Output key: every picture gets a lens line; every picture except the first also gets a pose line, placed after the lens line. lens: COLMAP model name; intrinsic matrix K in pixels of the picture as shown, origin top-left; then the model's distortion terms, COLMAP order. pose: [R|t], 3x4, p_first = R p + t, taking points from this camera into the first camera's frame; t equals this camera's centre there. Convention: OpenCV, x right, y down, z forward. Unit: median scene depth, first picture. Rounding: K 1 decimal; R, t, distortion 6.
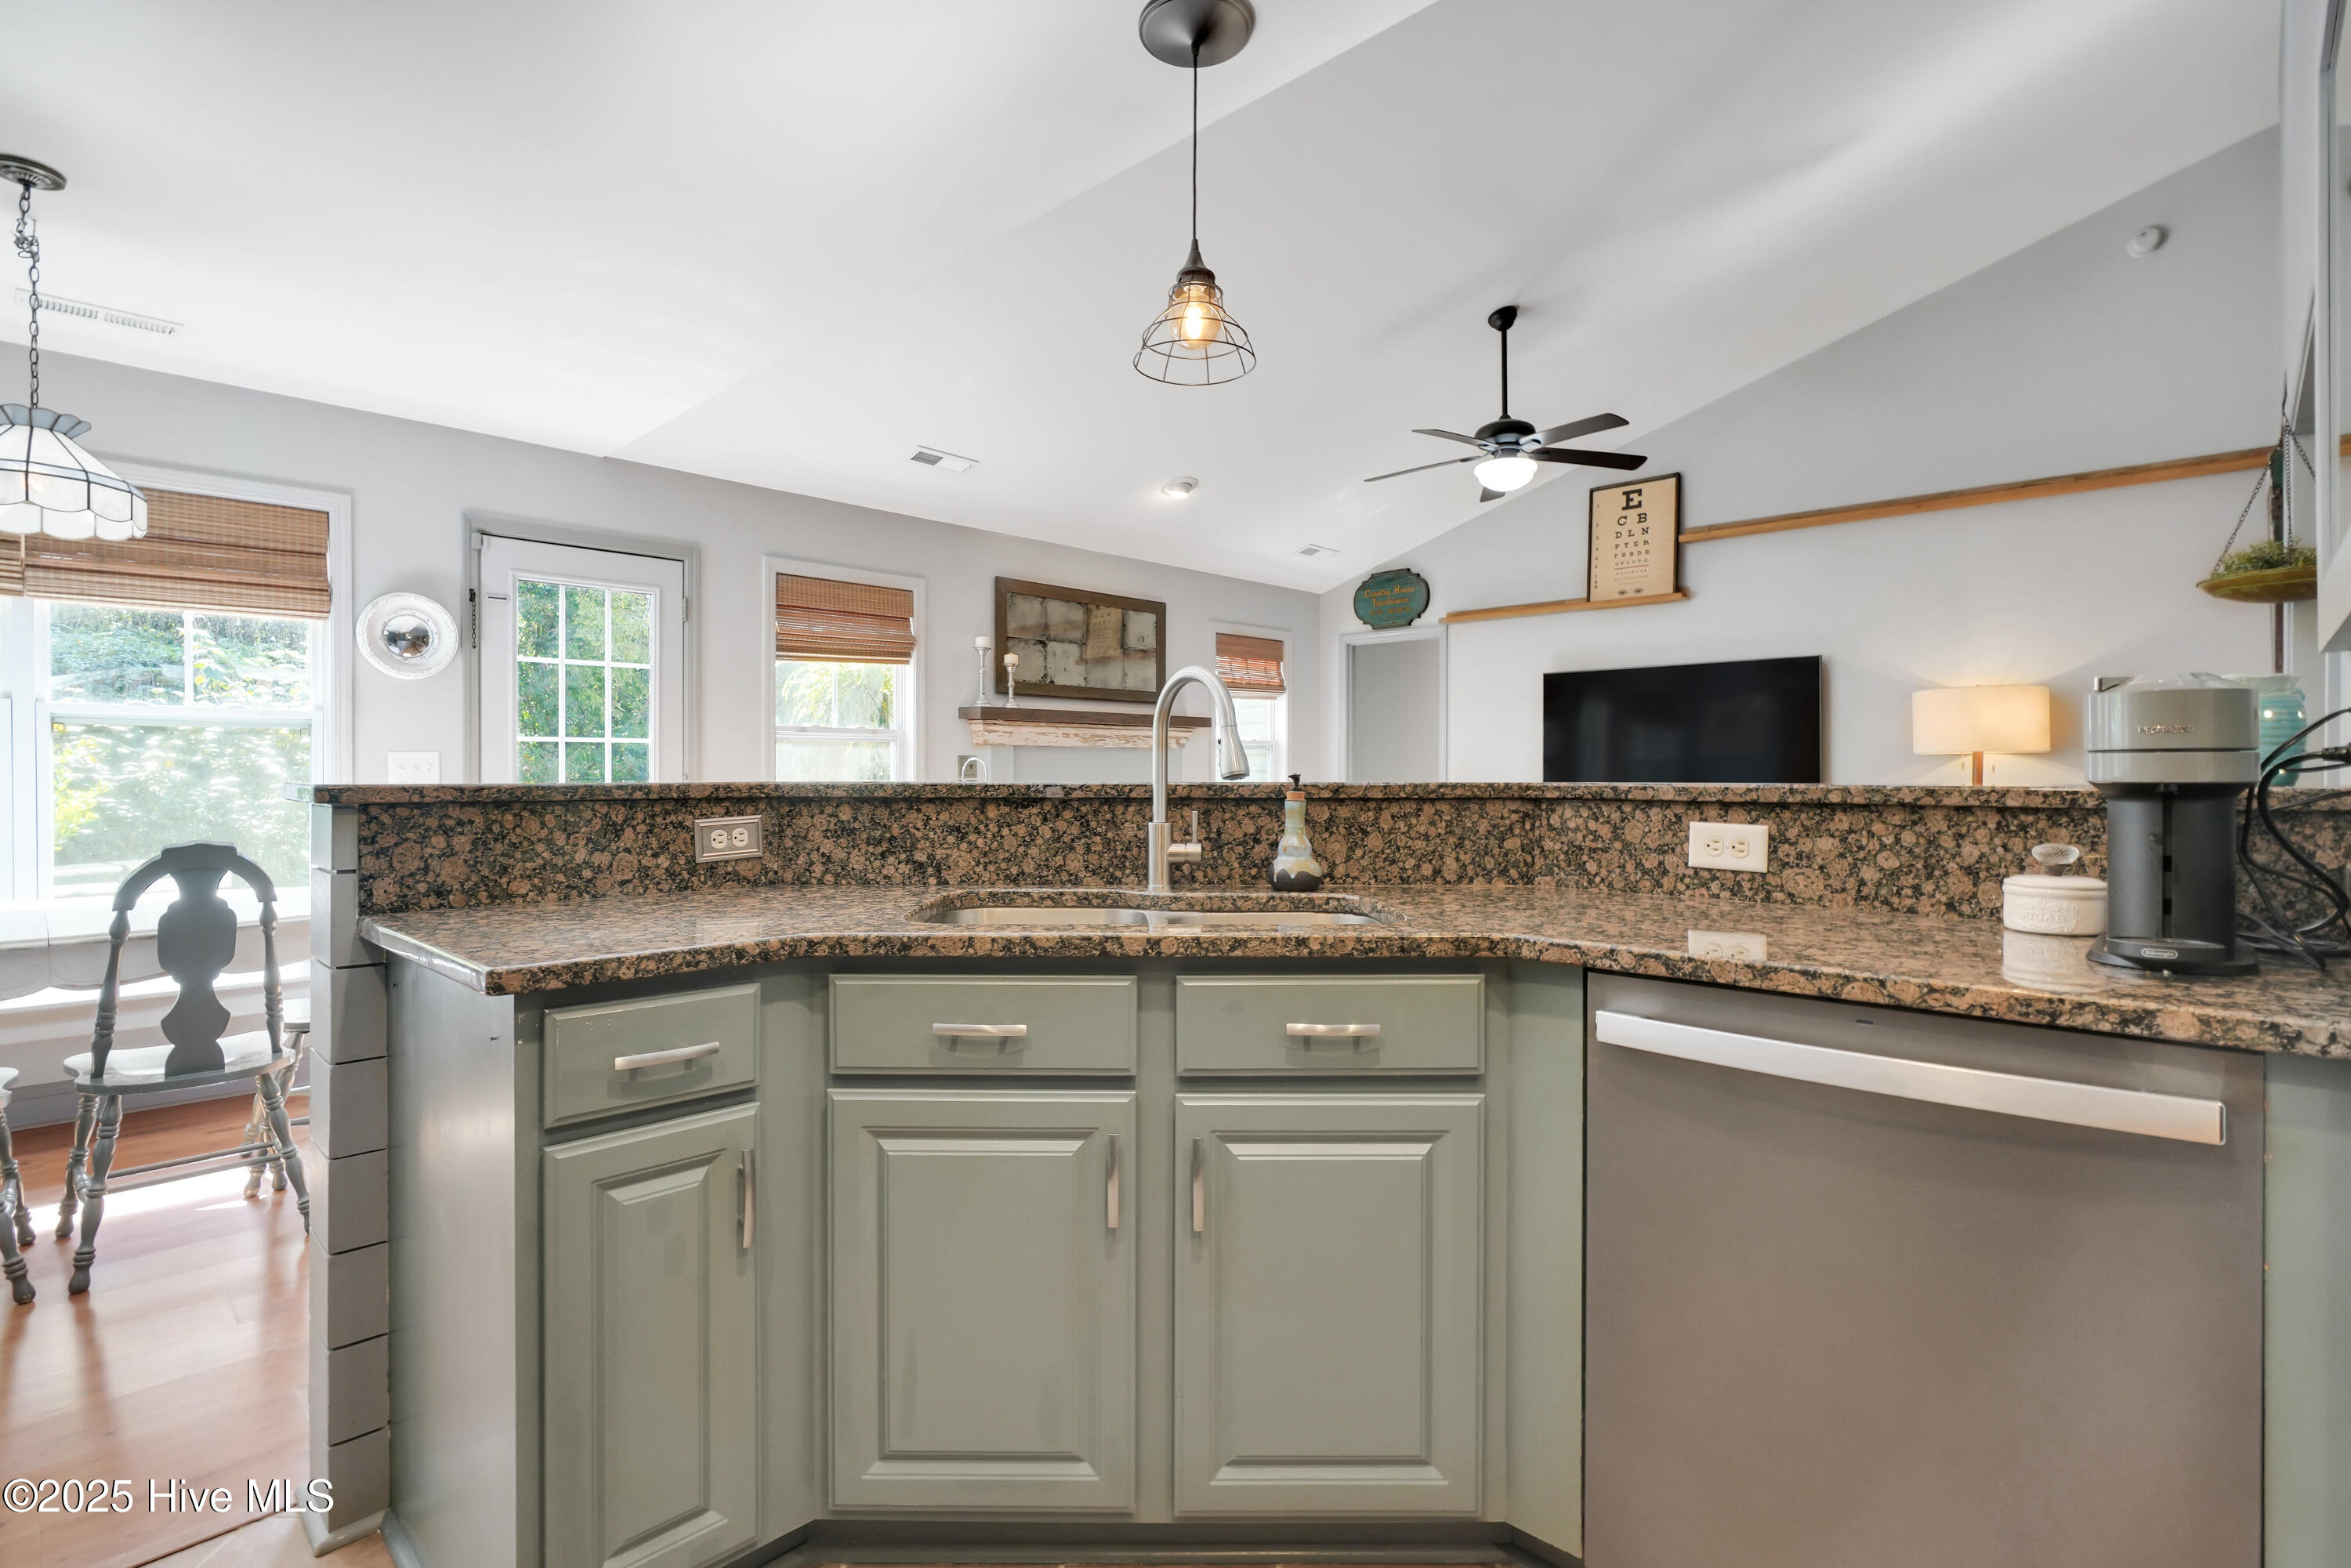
lens RADIAL K [[1085.6, 0, 1143.7], [0, 1085.6, 781.3], [0, 0, 1]] dist [-0.017090, 0.005332]
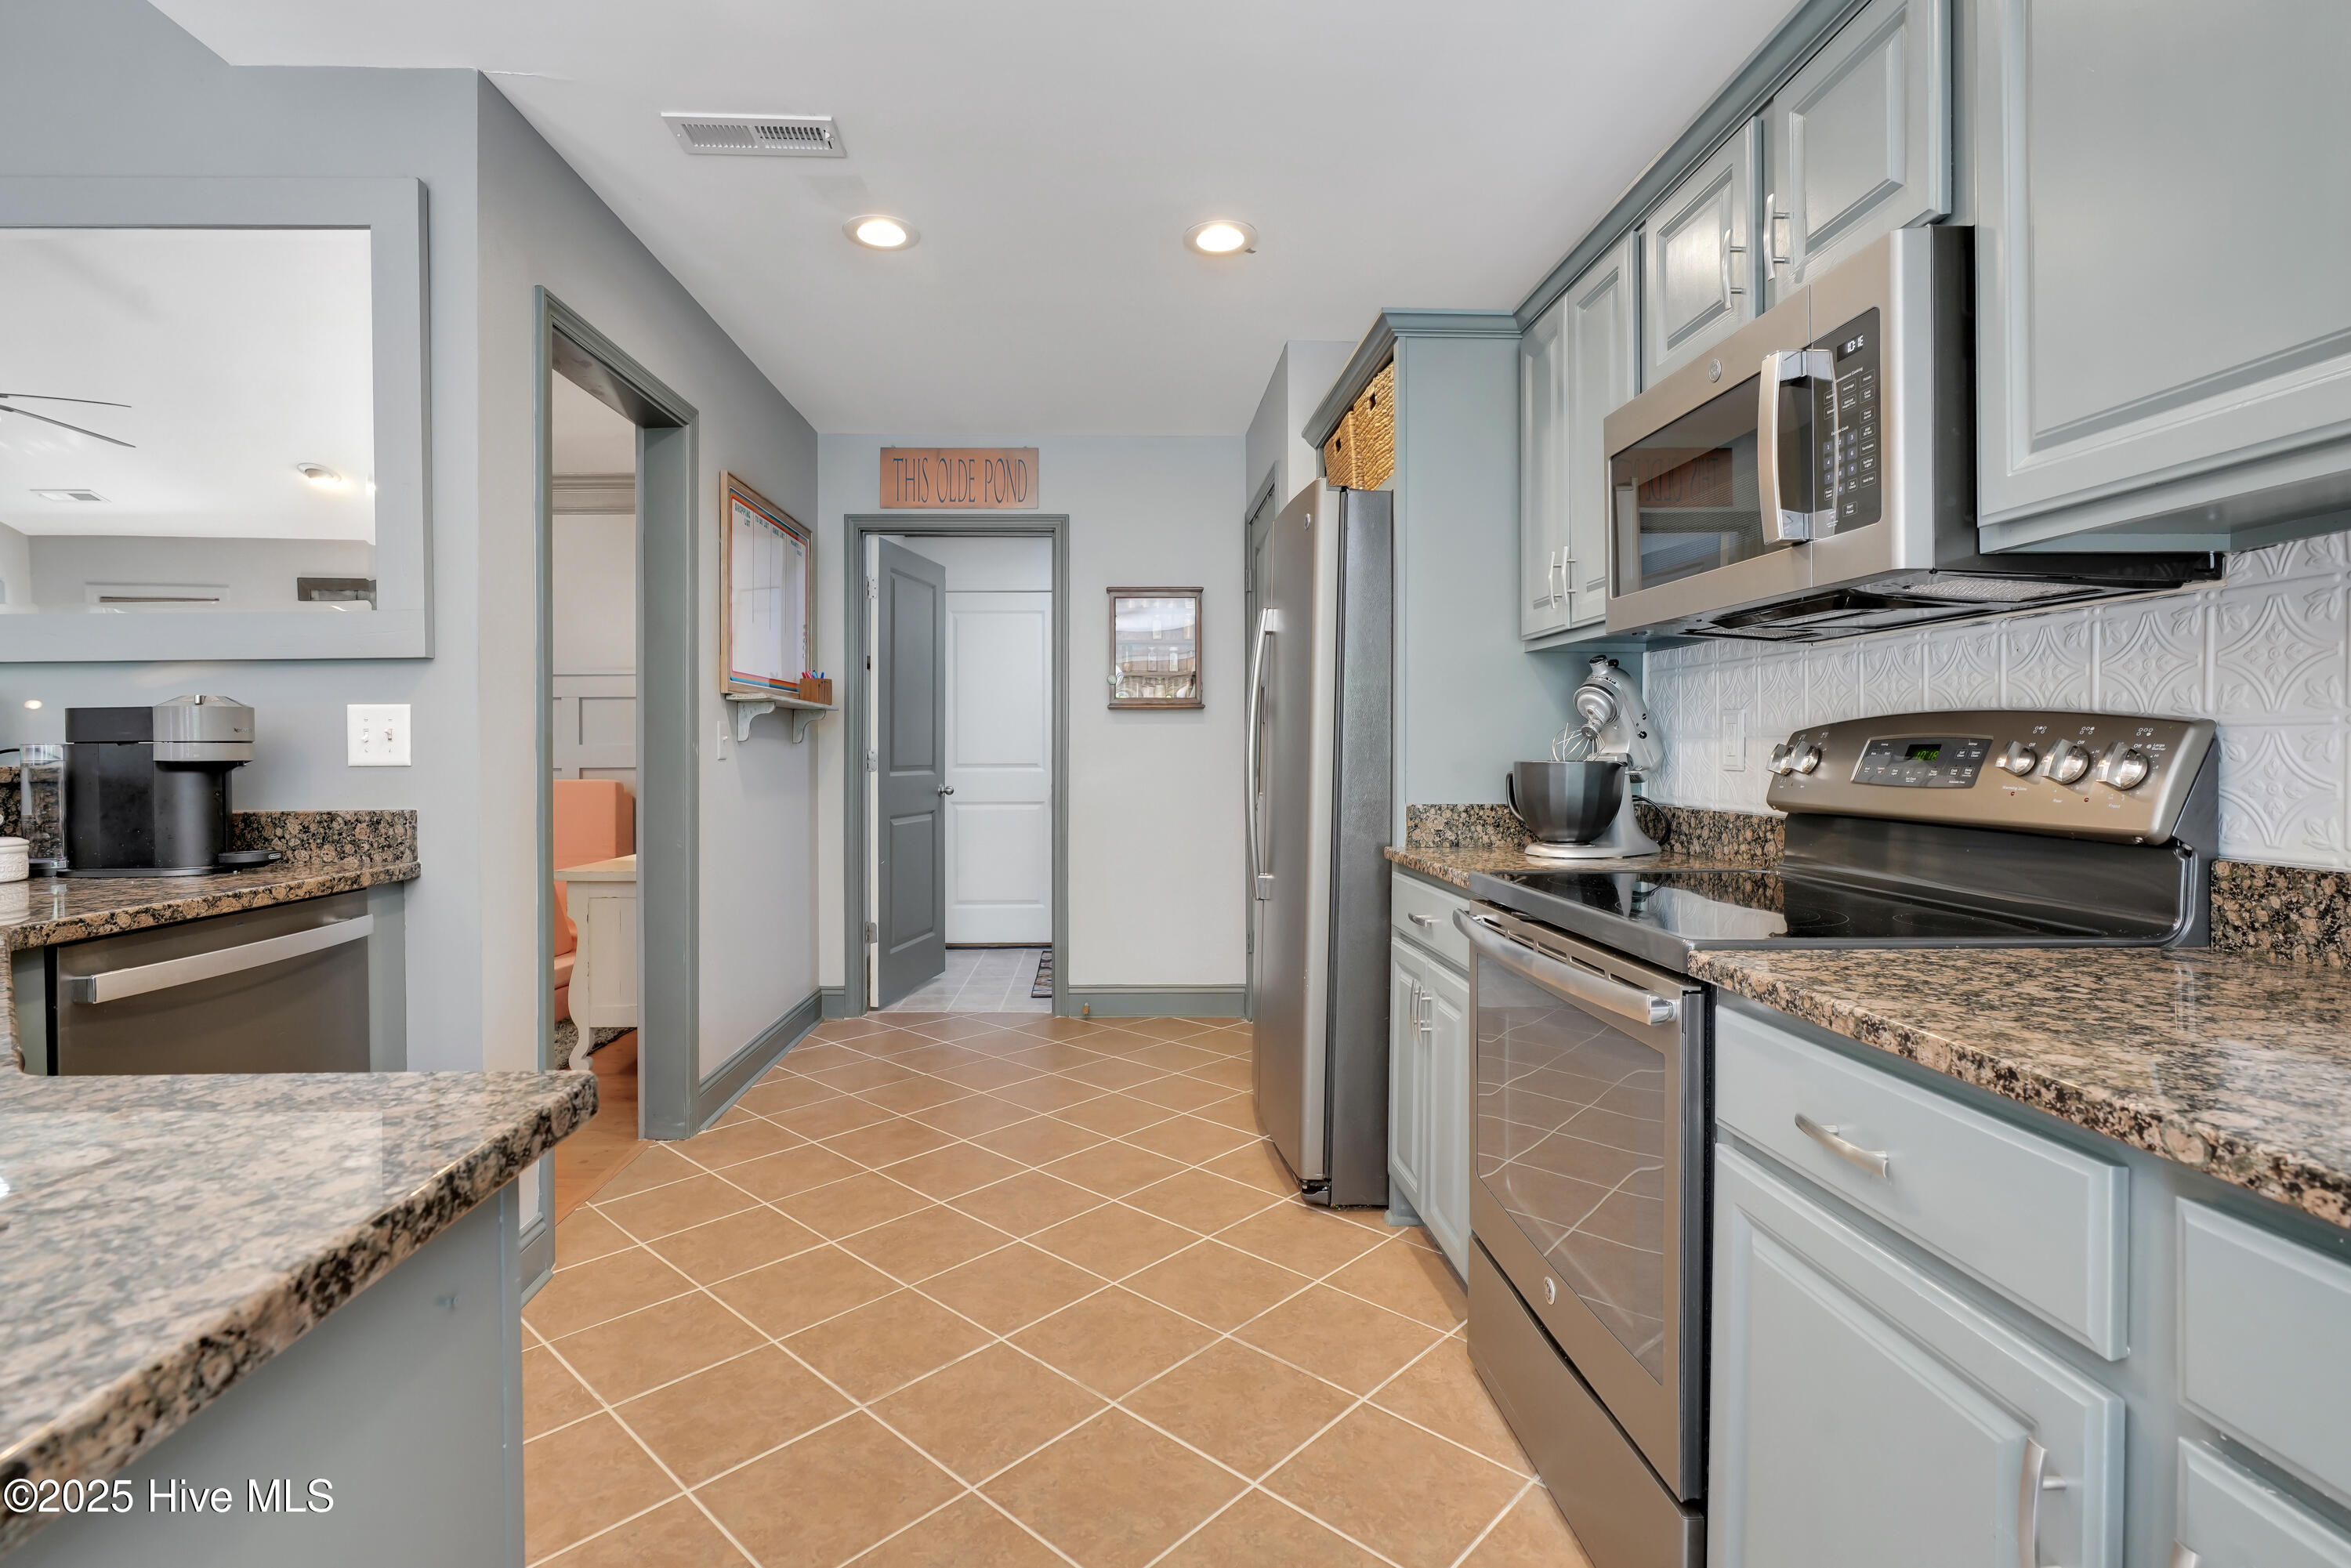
lens RADIAL K [[1085.6, 0, 1144.6], [0, 1085.6, 761.1], [0, 0, 1]] dist [-0.017090, 0.005332]
pose [[-0.709964, -0.005893, 0.704213, -0.387645], [0.009237, 0.999801, 0.017679, -0.002504], [-0.704178, 0.019056, -0.709768, 0.380470]]
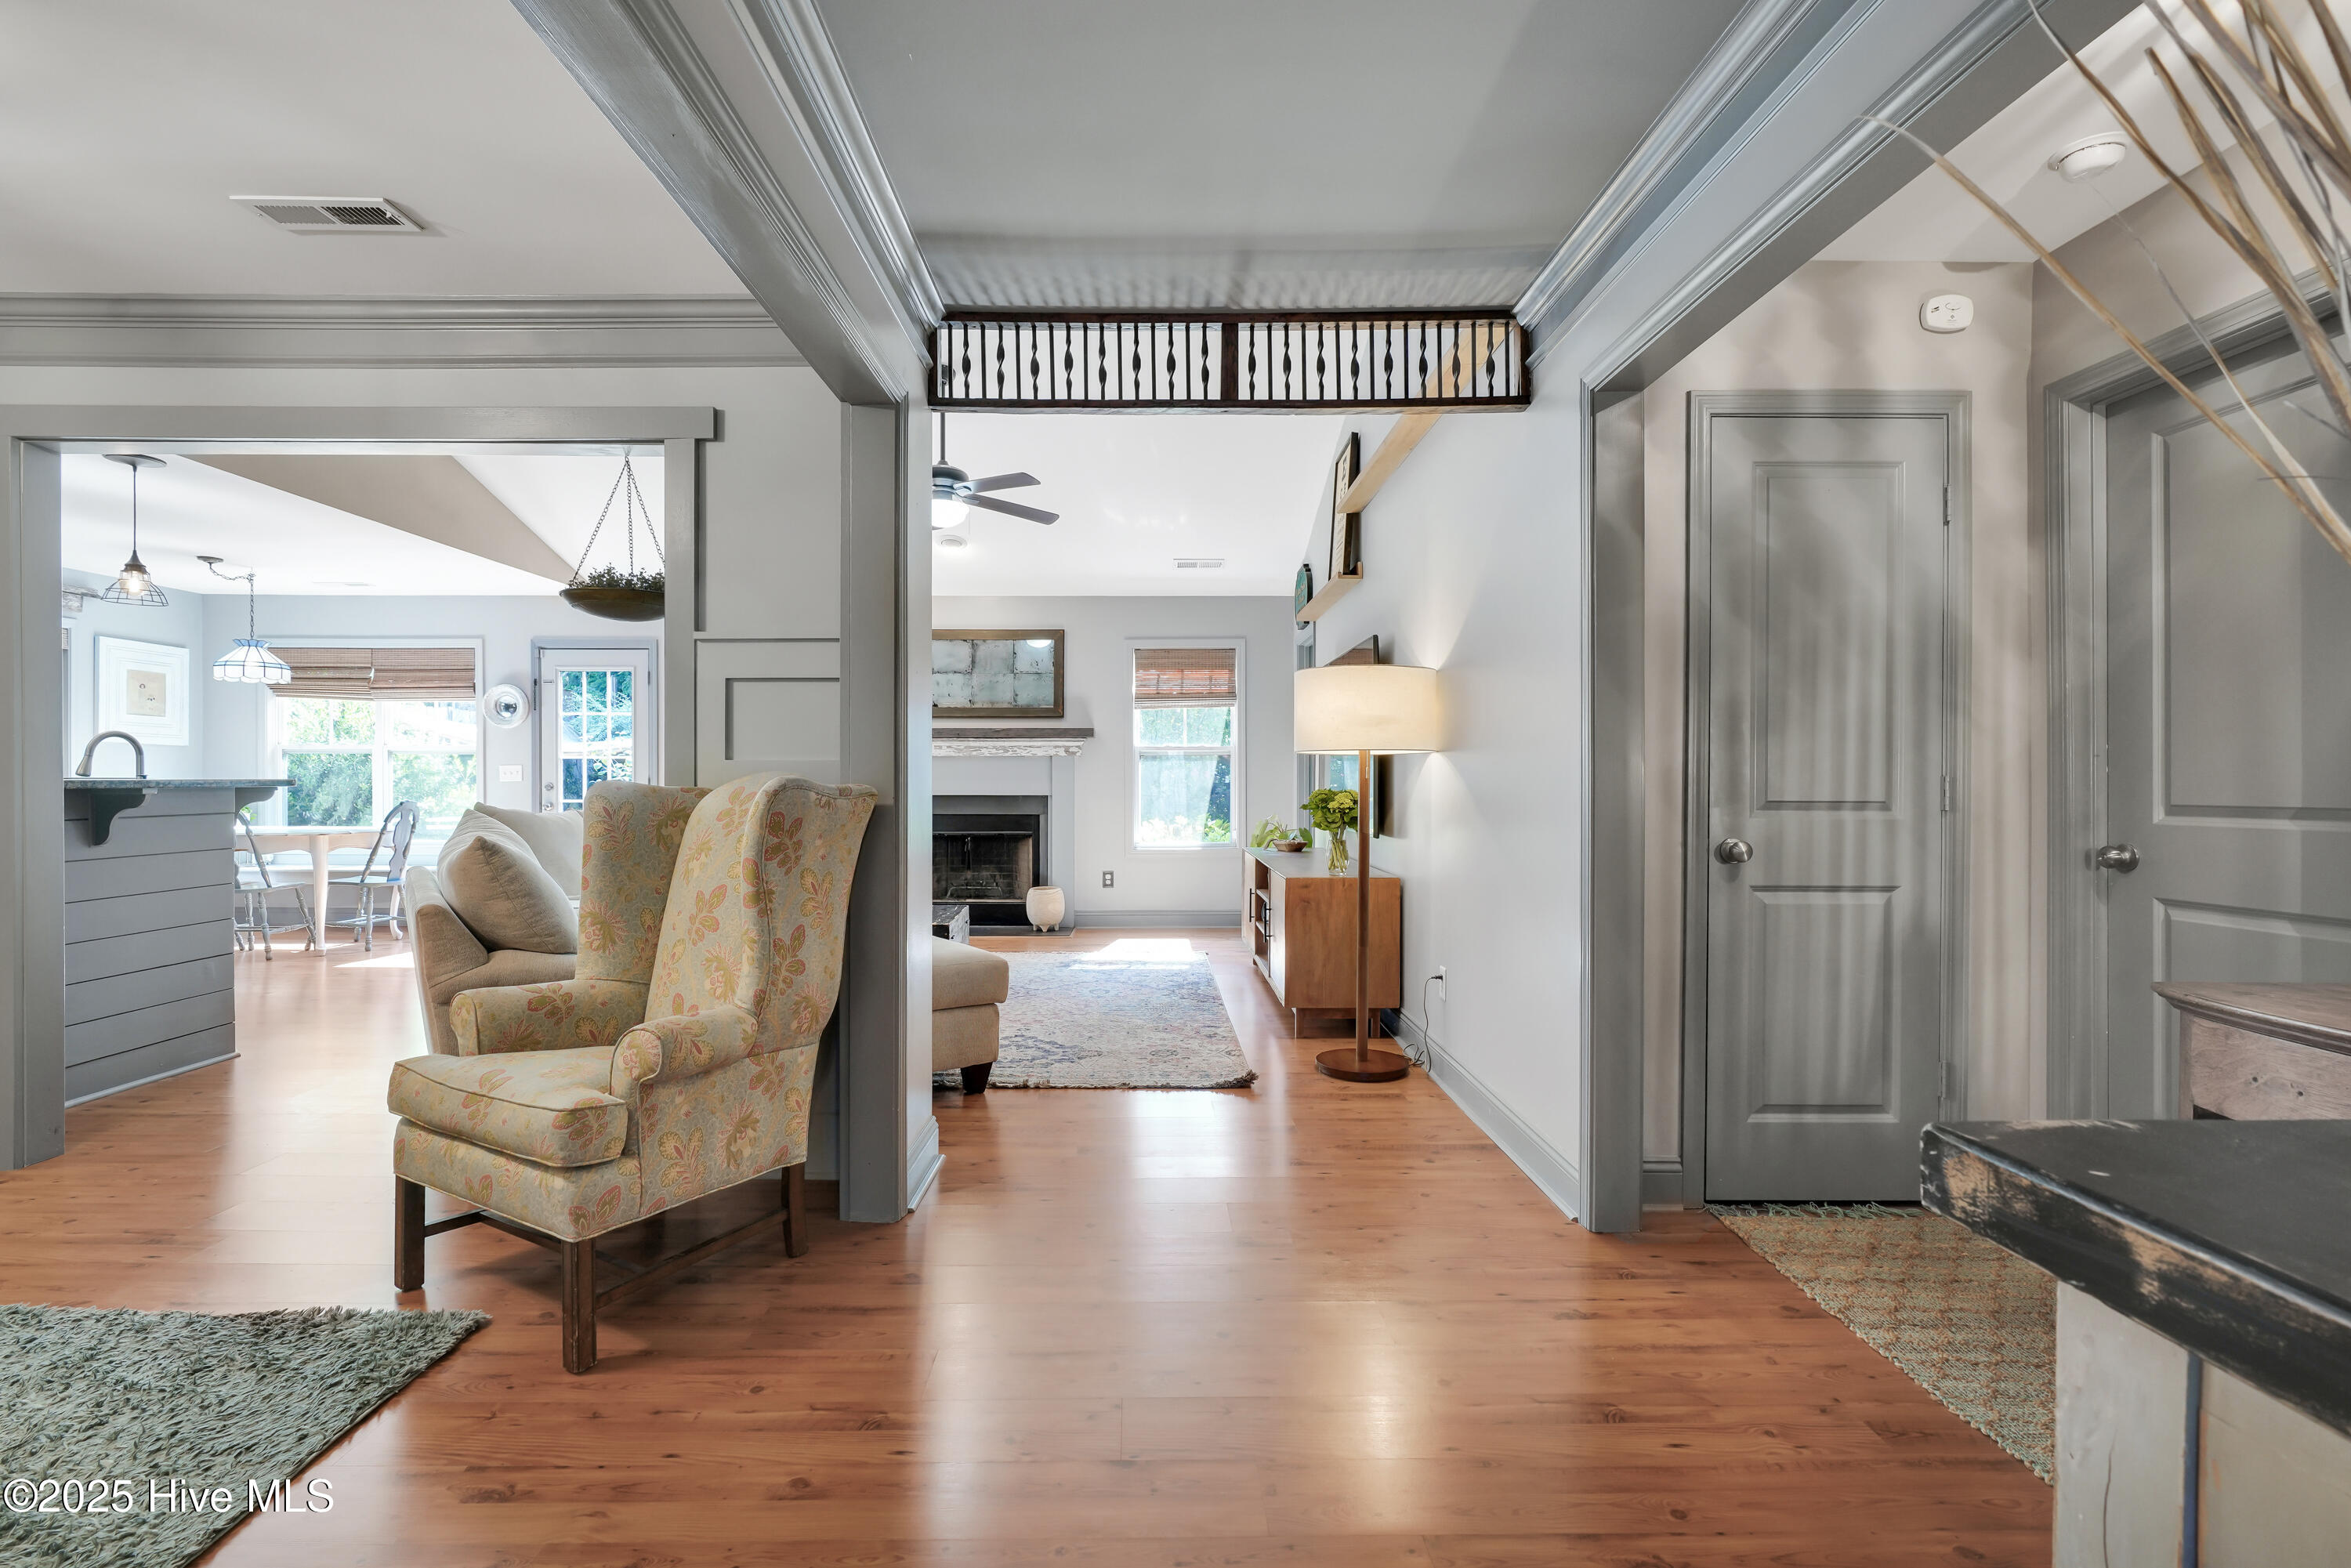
lens RADIAL K [[1120.4, 0, 1157.4], [0, 1120.4, 789.1], [0, 0, 1]] dist [-0.002931, 0.002441]
pose [[0.708546, 0.006409, -0.705635, 1.748908], [-0.008774, 0.999961, 0.000272, 0.006538], [0.705610, 0.005998, 0.708575, 0.429175]]
